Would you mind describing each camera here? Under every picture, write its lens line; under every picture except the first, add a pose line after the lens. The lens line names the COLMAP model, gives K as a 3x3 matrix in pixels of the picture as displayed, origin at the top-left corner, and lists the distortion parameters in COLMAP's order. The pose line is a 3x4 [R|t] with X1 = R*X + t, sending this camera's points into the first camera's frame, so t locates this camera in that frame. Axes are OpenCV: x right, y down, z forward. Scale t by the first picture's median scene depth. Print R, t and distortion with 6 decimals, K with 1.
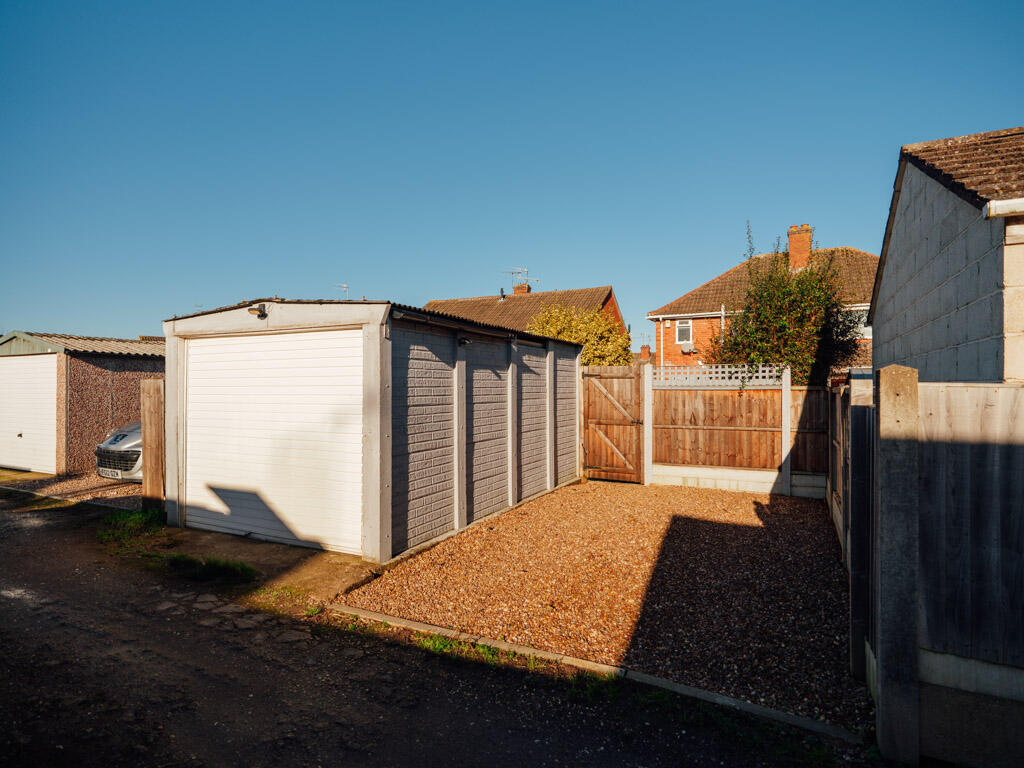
lens RADIAL K [[543.6, 0, 512.0], [0, 543.6, 384.0], [0, 0, 1]] dist [0.000446, -0.000214]
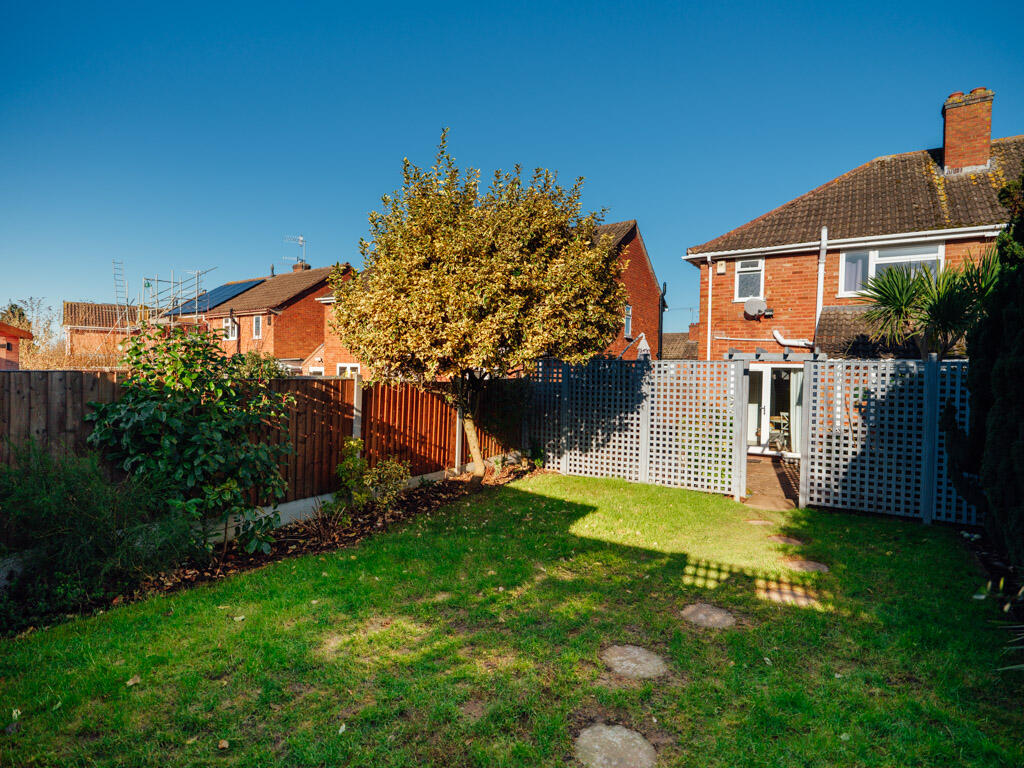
lens RADIAL K [[543.6, 0, 512.0], [0, 543.6, 384.0], [0, 0, 1]] dist [0.000446, -0.000214]
pose [[0.995524, 0.020515, -0.092257, 0.120691], [-0.017928, 0.999425, 0.028780, 0.001962], [0.092794, -0.026997, 0.995319, 0.398587]]
